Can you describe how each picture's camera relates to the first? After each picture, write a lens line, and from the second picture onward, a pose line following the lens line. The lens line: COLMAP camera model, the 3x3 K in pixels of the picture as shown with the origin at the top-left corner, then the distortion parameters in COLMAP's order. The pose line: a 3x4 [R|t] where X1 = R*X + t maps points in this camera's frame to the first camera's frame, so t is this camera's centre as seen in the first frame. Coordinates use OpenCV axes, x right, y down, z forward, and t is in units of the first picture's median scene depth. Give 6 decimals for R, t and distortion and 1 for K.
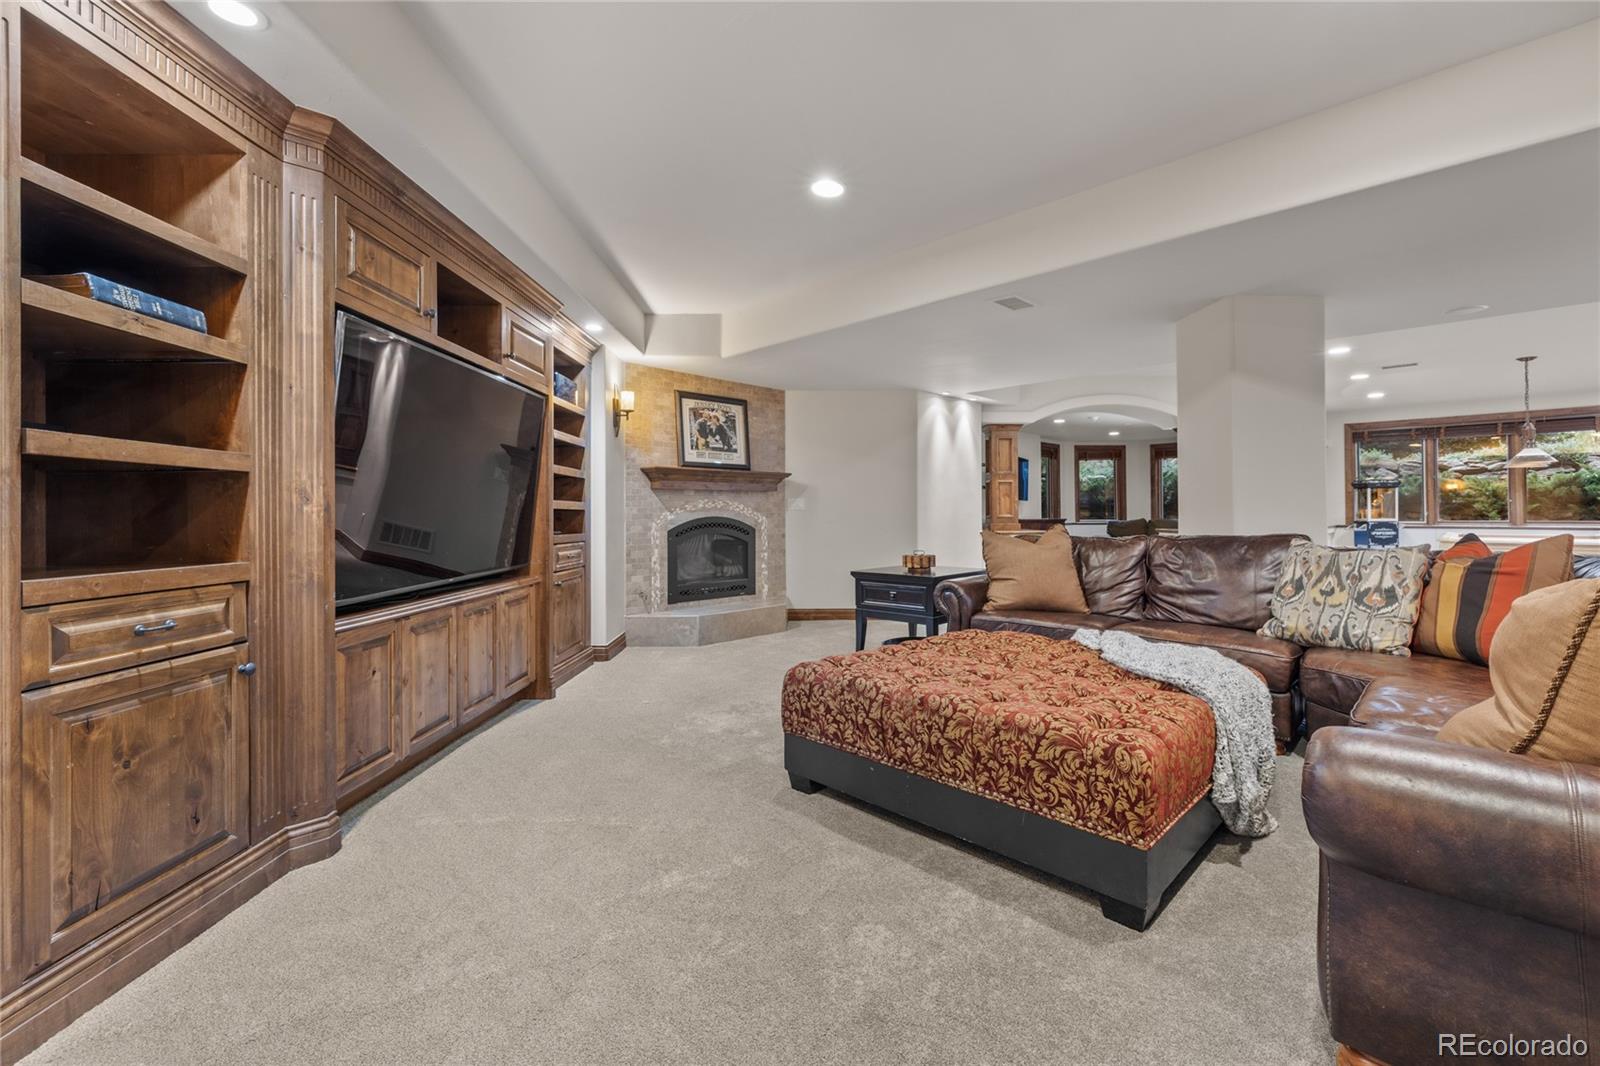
lens RADIAL K [[679.3, 0, 816.6], [0, 679.3, 505.1], [0, 0, 1]] dist [0.003985, 0.000236]
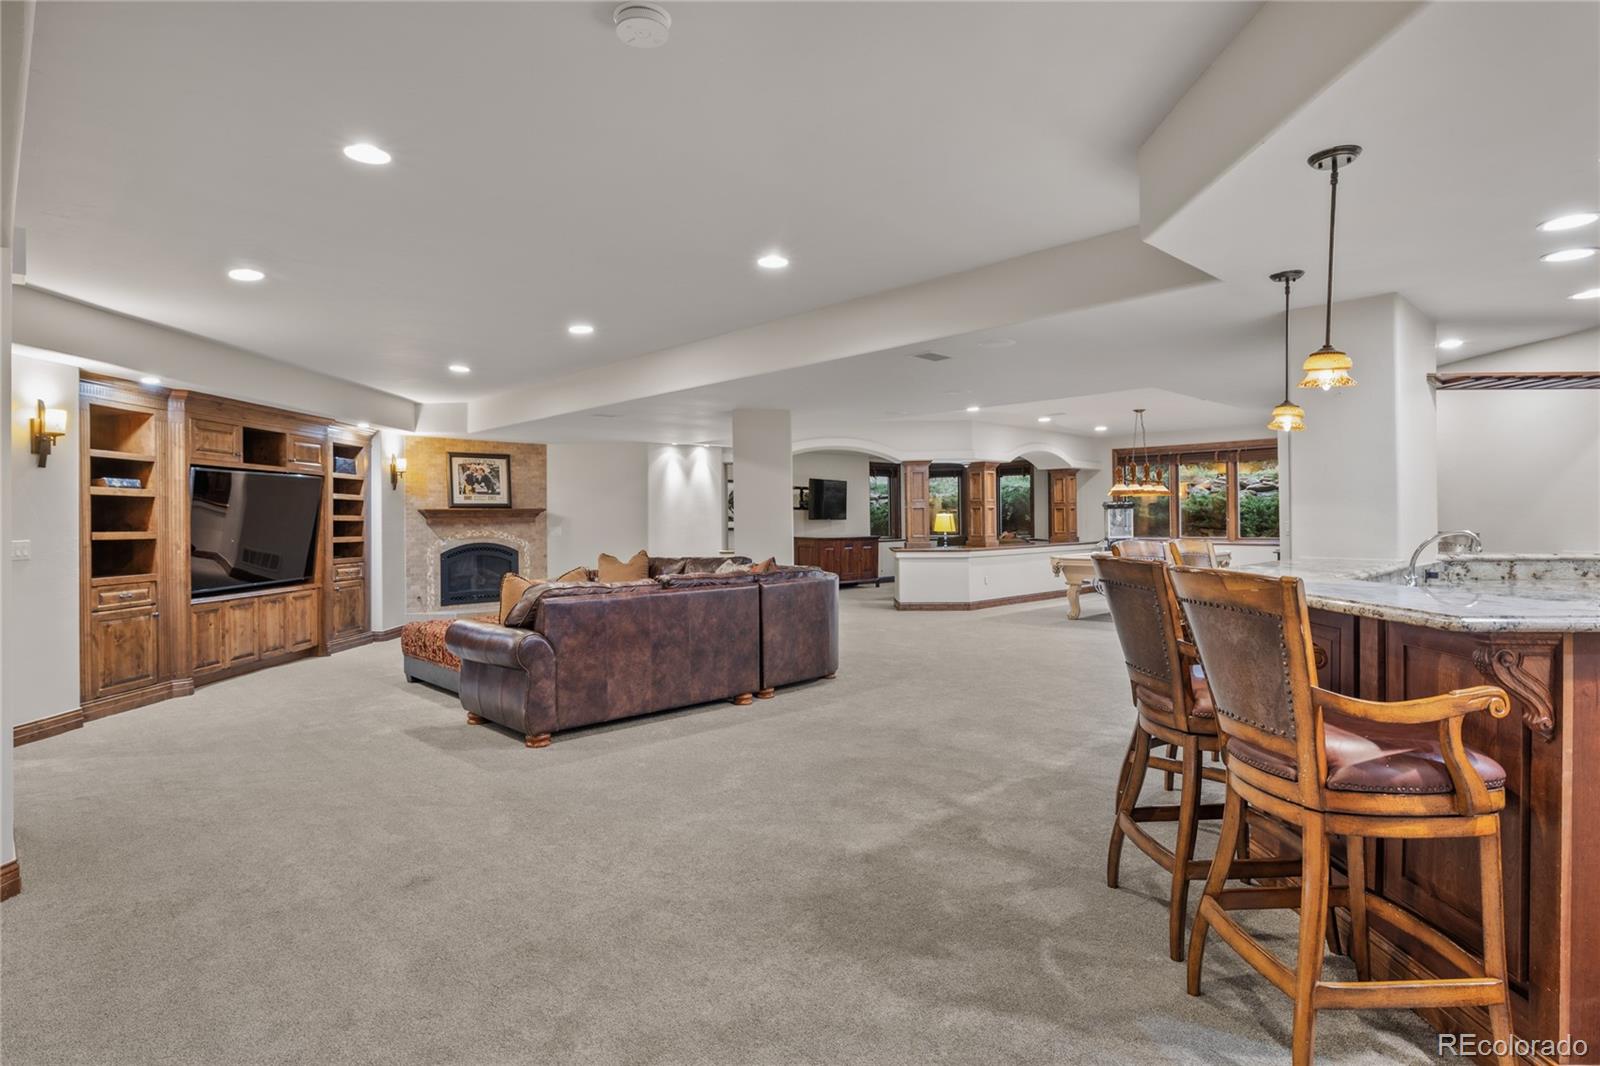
lens RADIAL K [[848.5, 0, 802.6], [0, 848.5, 508.2], [0, 0, 1]] dist [0.000113, 0.000039]
pose [[0.999567, -0.007921, -0.028354, 1.095339], [0.007894, 0.999968, -0.001053, -0.090928], [0.028361, 0.000829, 0.999597, -1.375670]]
